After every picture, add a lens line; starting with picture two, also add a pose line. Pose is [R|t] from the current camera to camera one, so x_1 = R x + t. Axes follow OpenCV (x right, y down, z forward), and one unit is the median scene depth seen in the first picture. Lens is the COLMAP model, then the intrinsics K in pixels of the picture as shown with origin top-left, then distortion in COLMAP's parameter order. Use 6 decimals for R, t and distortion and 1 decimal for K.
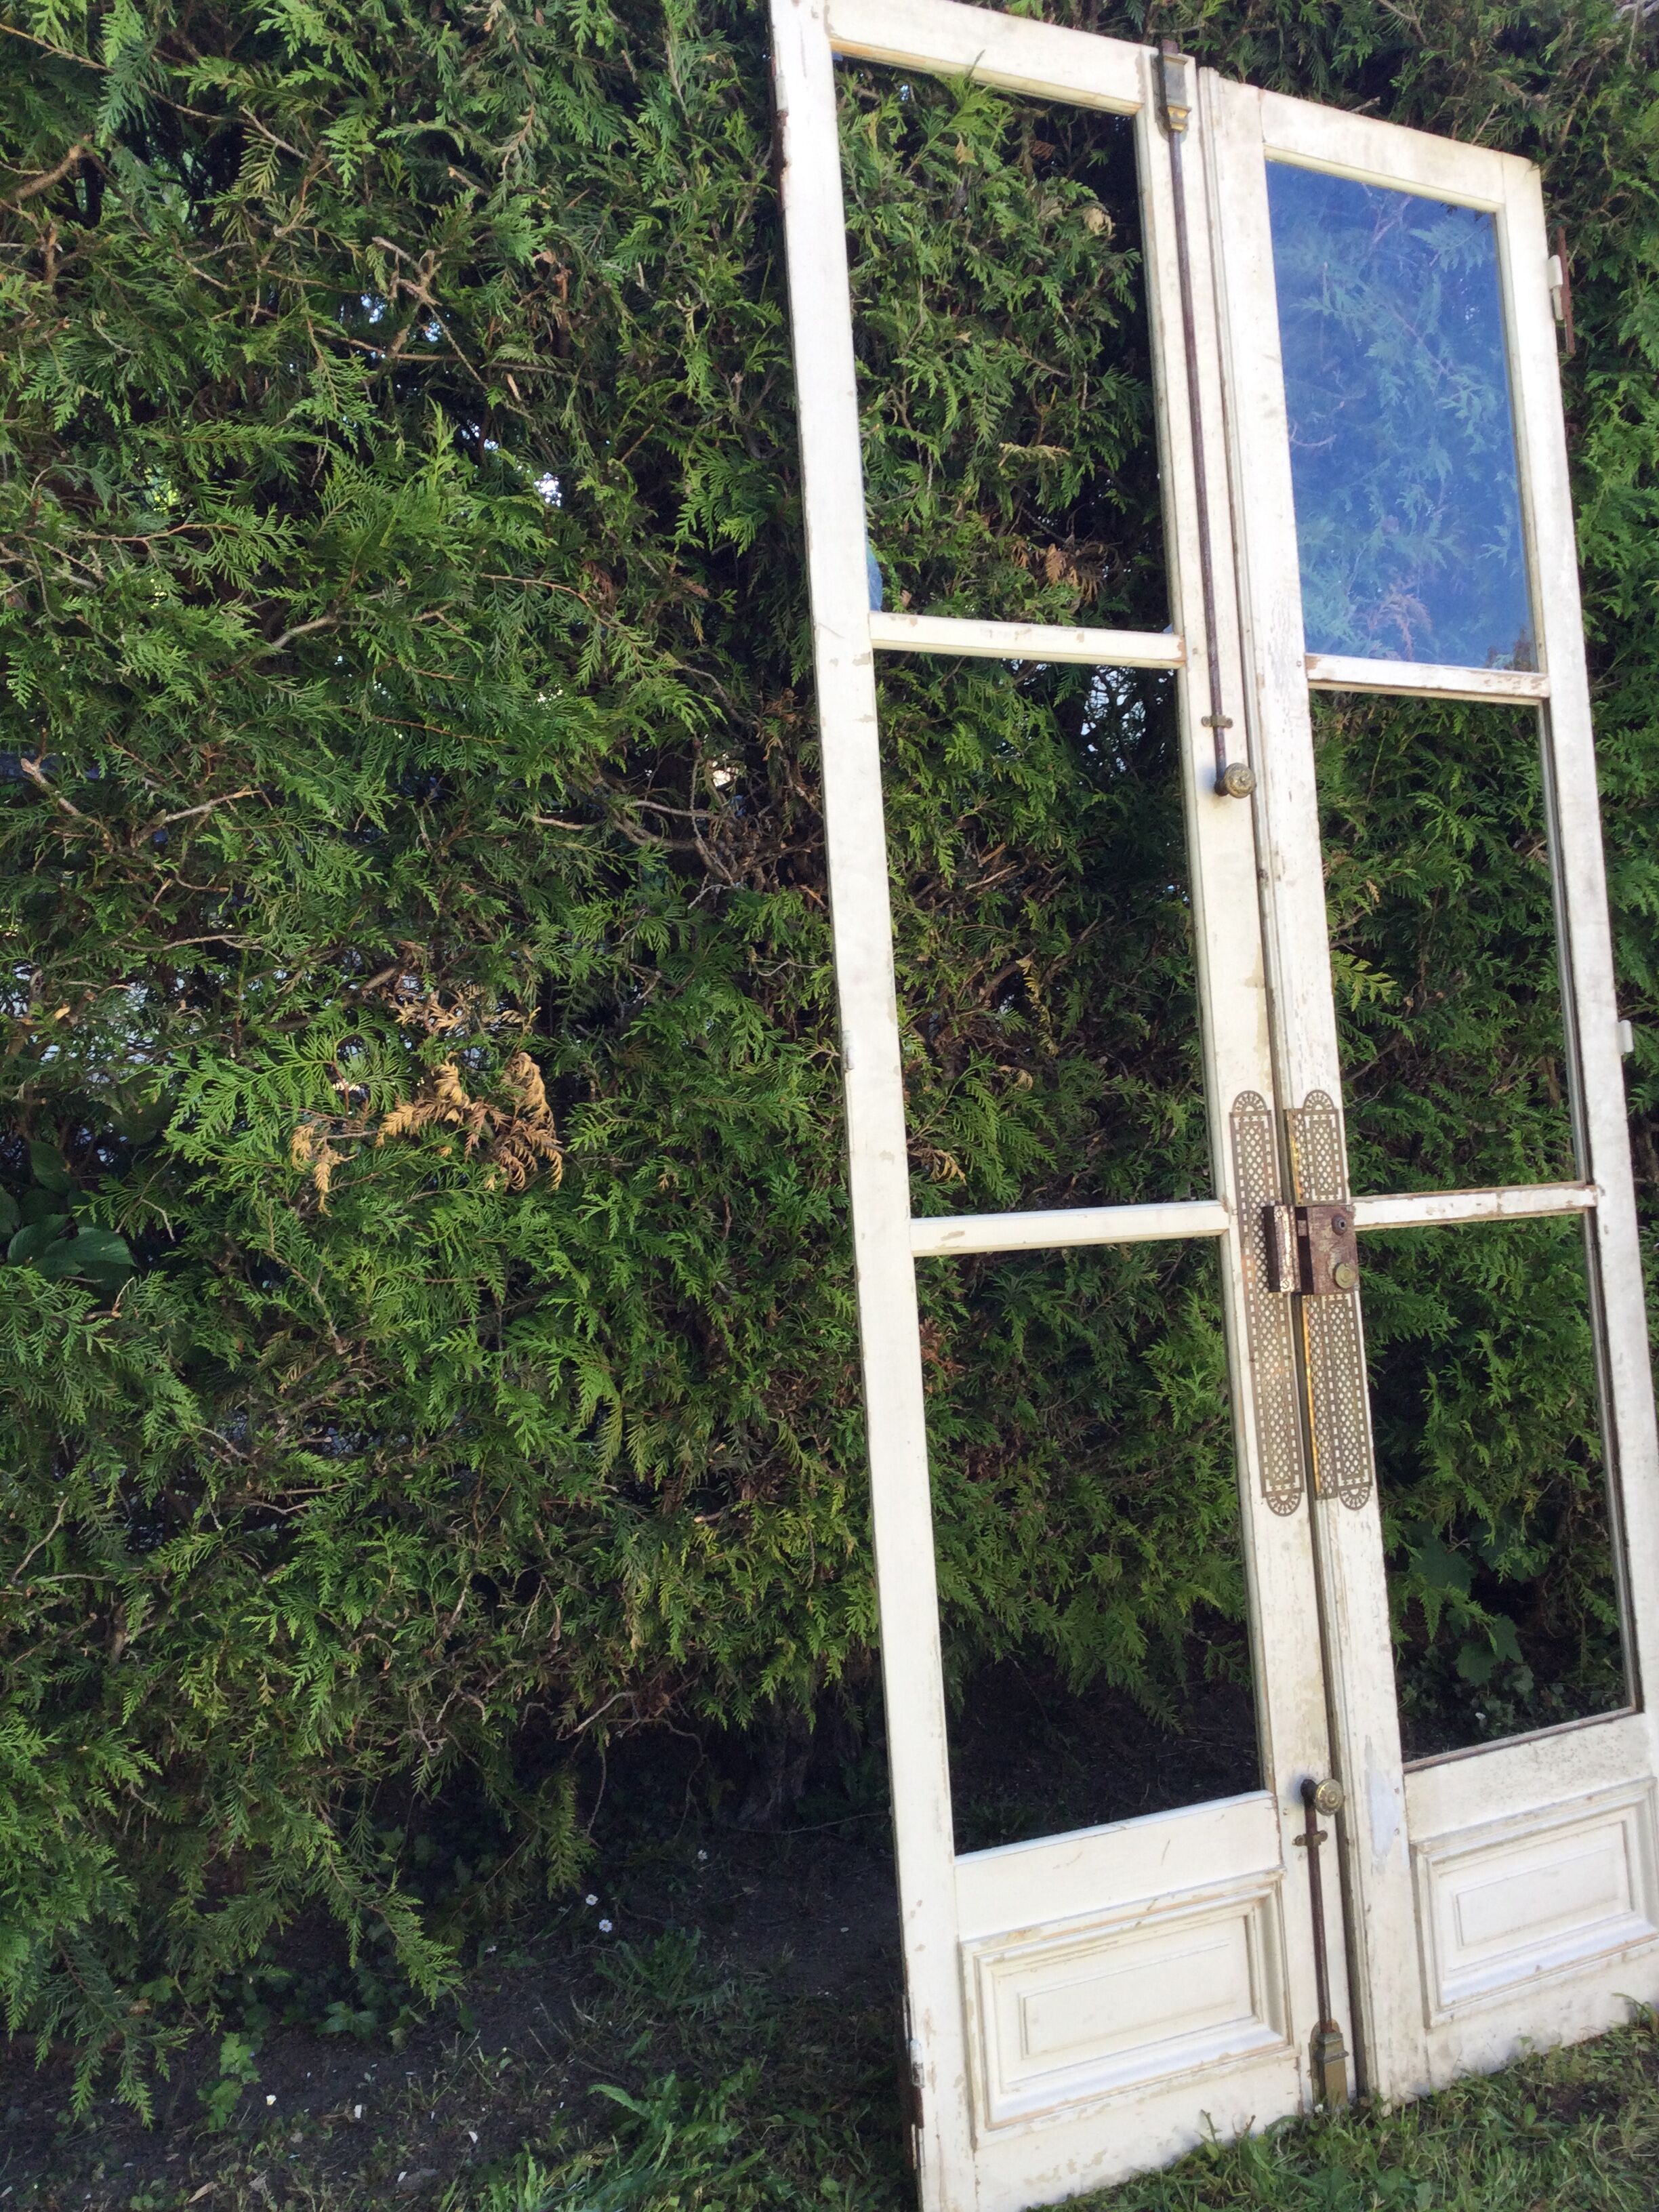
lens RADIAL K [[2004.1, 0, 830.3], [0, 2004.1, 1098.4], [0, 0, 1]] dist [0.090824, -0.145326]
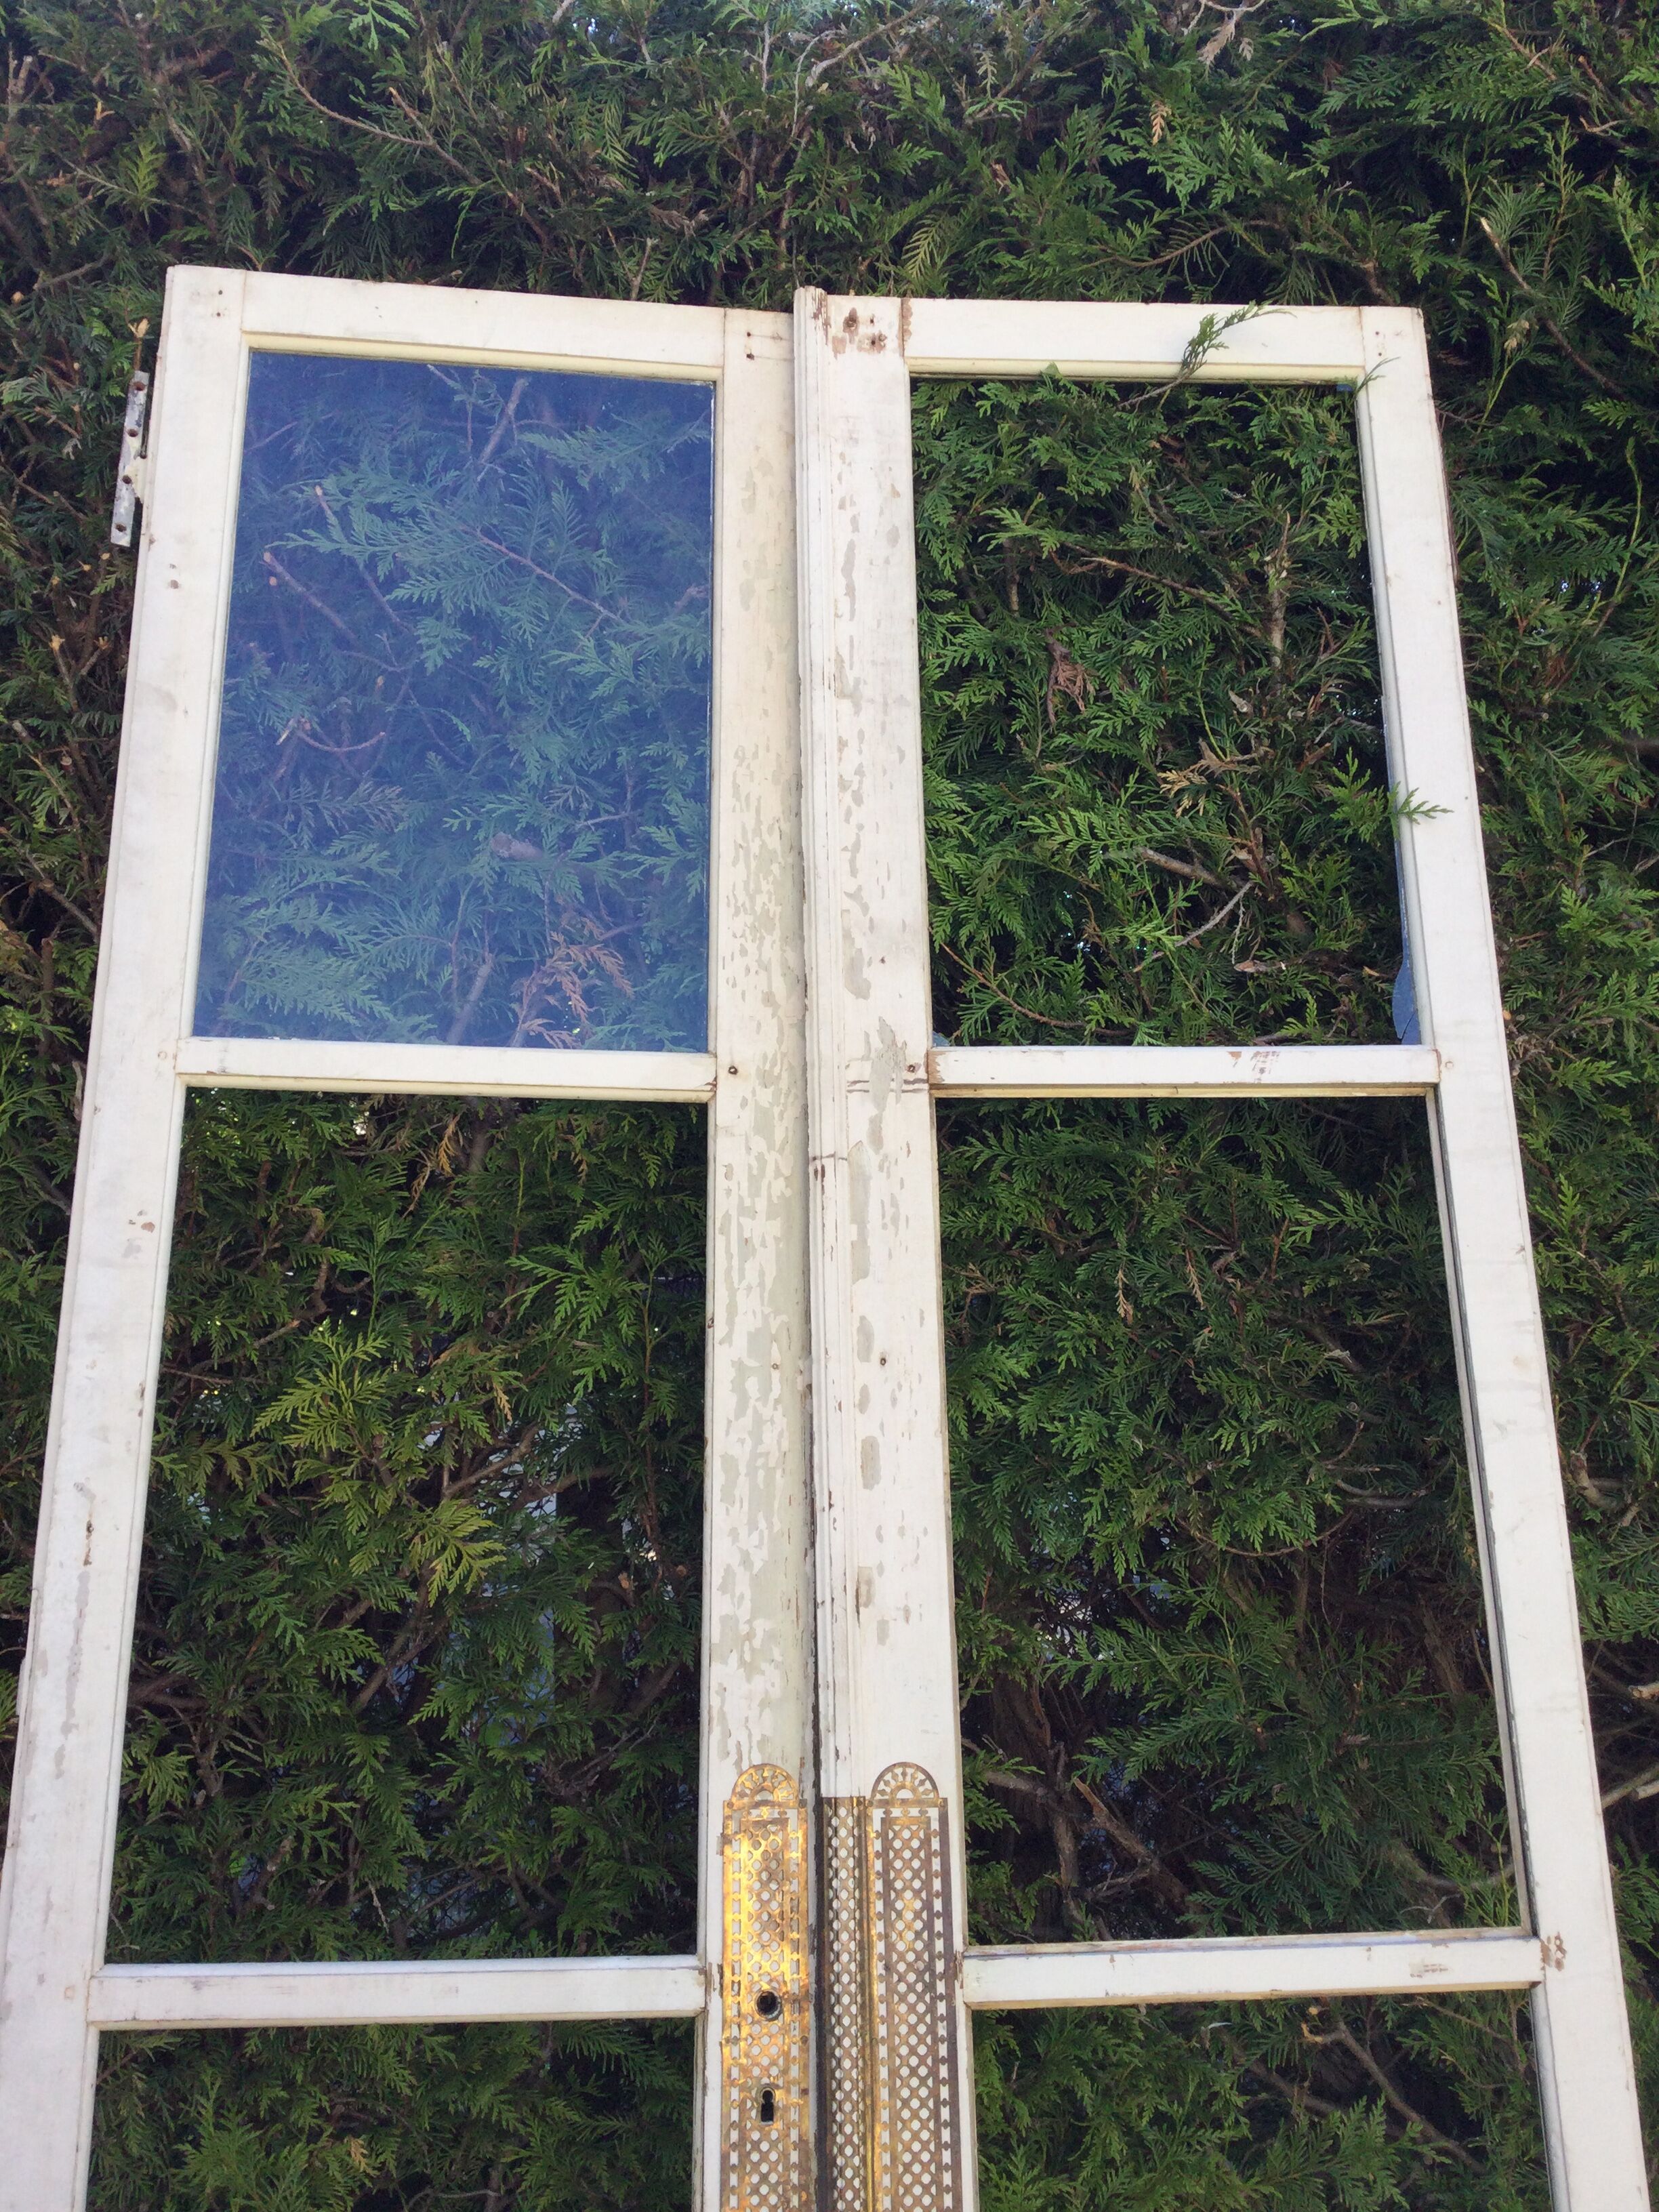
lens RADIAL K [[2004.1, 0, 843.7], [0, 2004.1, 1089.1], [0, 0, 1]] dist [0.090824, -0.145326]
pose [[0.938067, -0.058163, -0.341538, 0.656404], [-0.018375, 0.976067, -0.216692, -0.072817], [0.345967, 0.209547, 0.914547, 0.501767]]
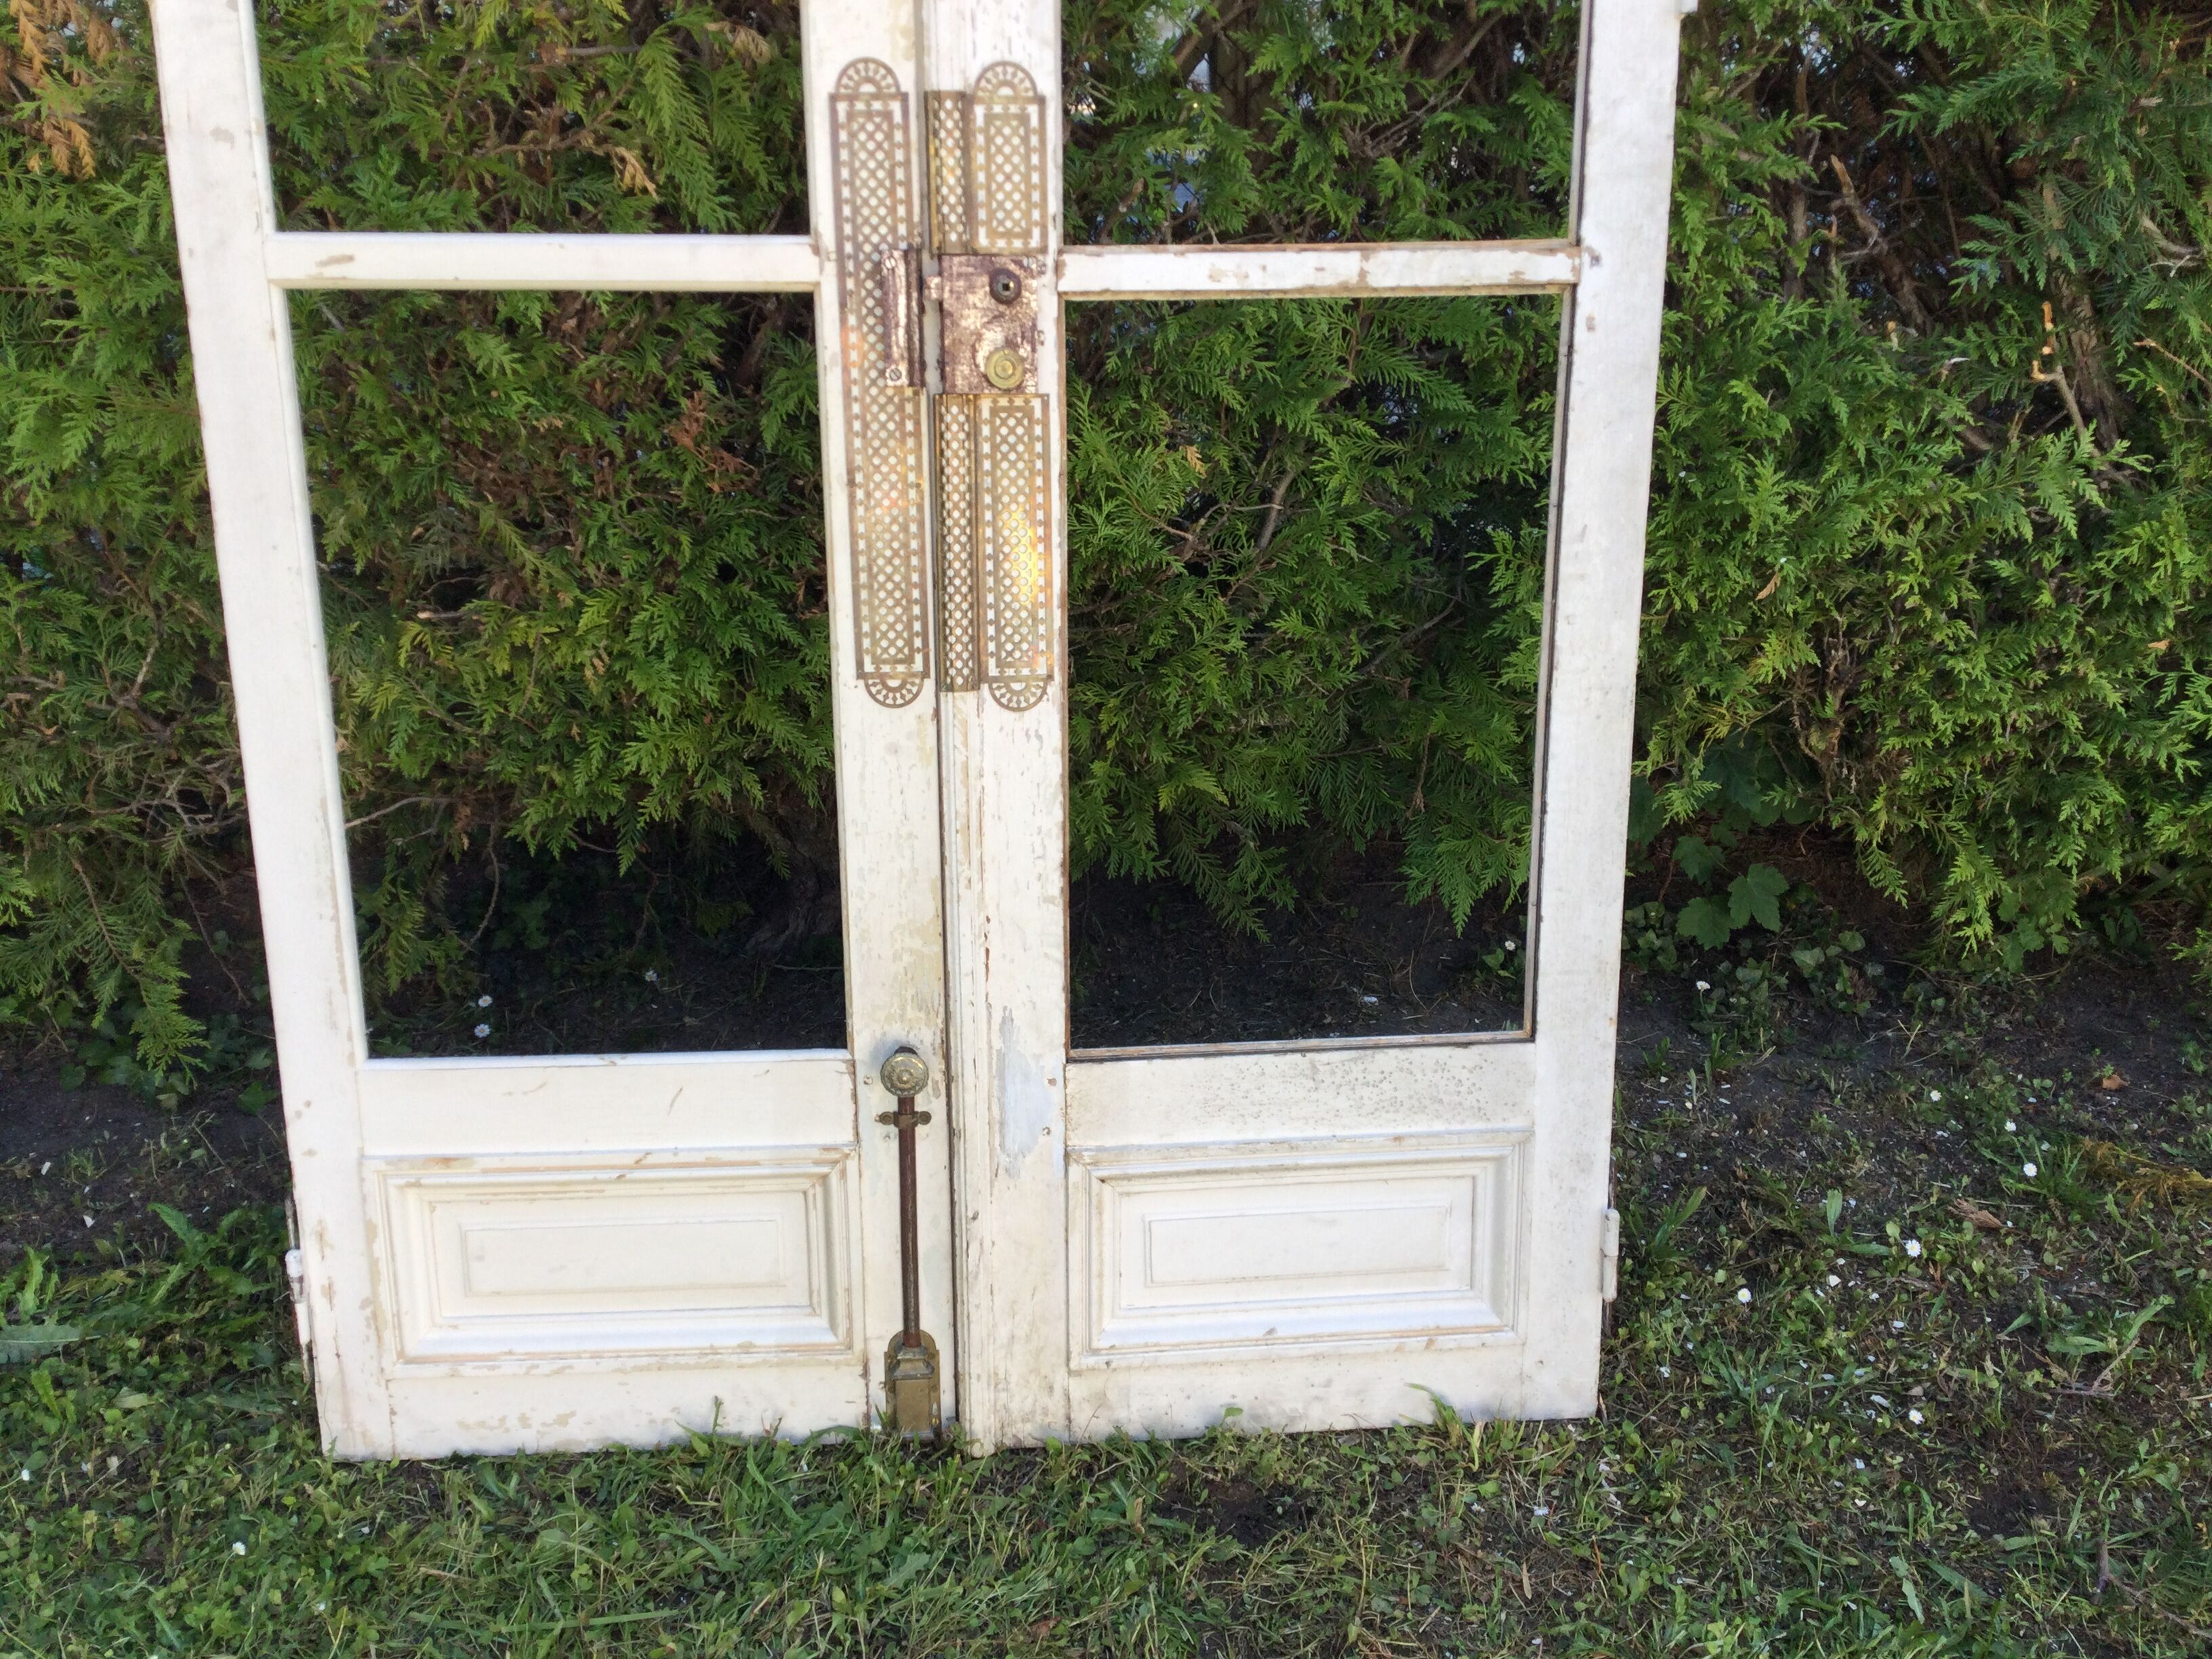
lens RADIAL K [[2004.1, 0, 1113.5], [0, 2004.1, 839.3], [0, 0, 1]] dist [0.090824, -0.145326]
pose [[0.919561, 0.157240, -0.360115, 0.528742], [-0.031438, 0.942949, 0.331448, 0.013604], [0.391687, -0.293466, 0.872043, 0.381329]]
